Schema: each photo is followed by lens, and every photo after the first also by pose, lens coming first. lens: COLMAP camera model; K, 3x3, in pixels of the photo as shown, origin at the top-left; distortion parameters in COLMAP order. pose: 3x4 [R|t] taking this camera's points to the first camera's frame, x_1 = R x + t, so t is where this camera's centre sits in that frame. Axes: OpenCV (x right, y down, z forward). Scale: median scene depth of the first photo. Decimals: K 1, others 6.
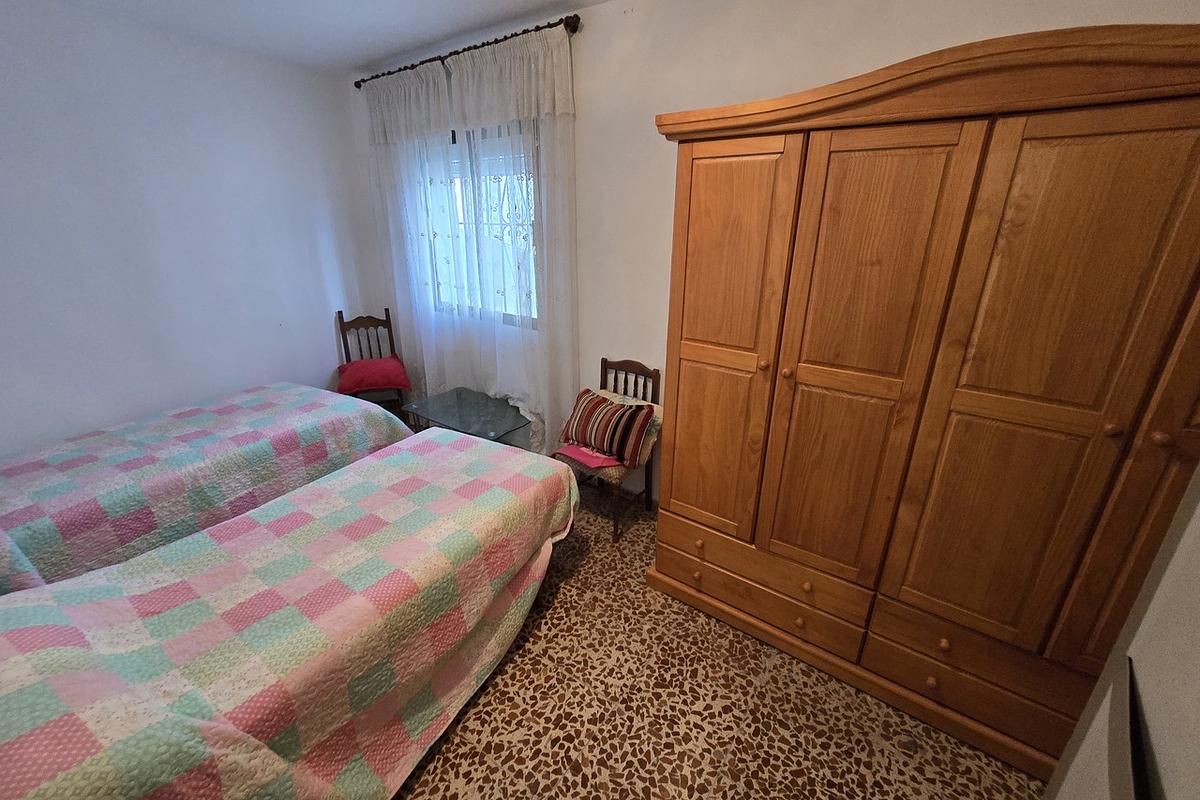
lens RADIAL K [[480.4, 0, 599.4], [0, 480.4, 399.1], [0, 0, 1]] dist [-0.007534, -0.000361]
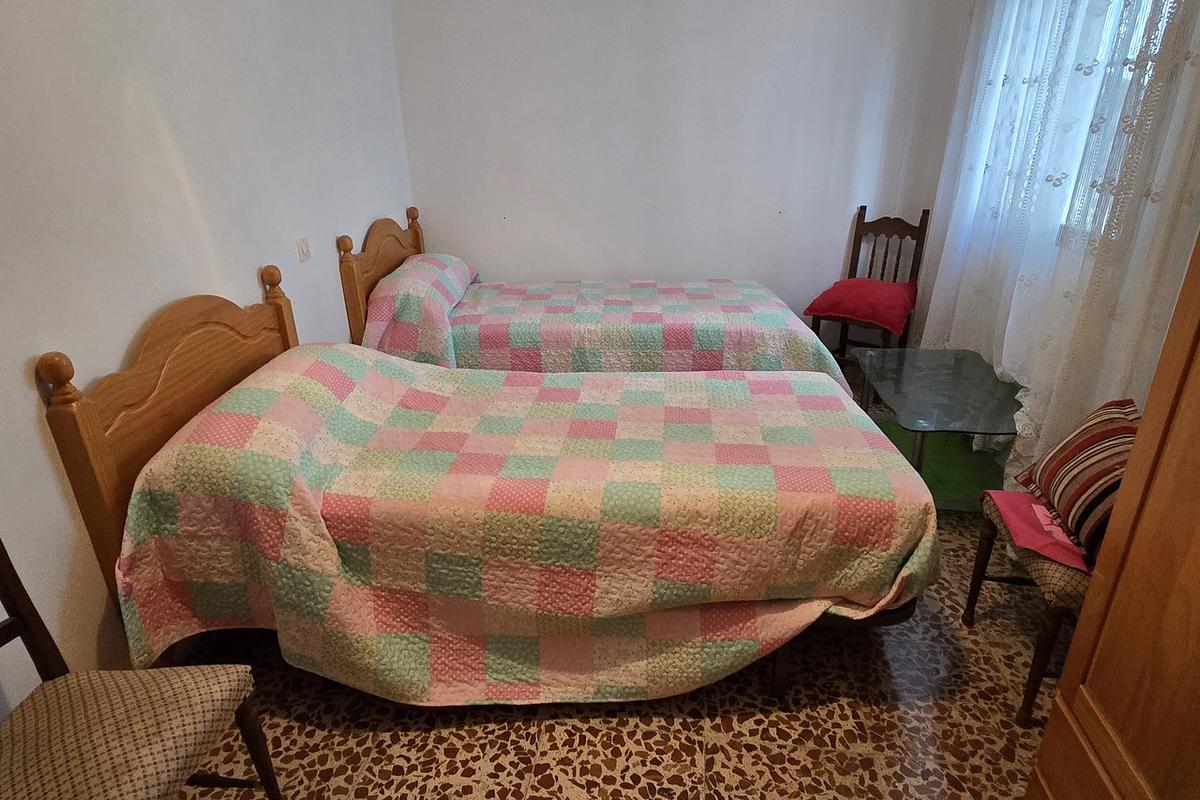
lens RADIAL K [[660.3, 0, 602.2], [0, 660.3, 396.9], [0, 0, 1]] dist [0.000336, -0.001242]
pose [[0.475523, 0.325336, -0.817334, 0.371491], [-0.294083, 0.934438, 0.200852, -0.003154], [0.829092, 0.144854, 0.540022, 0.411446]]
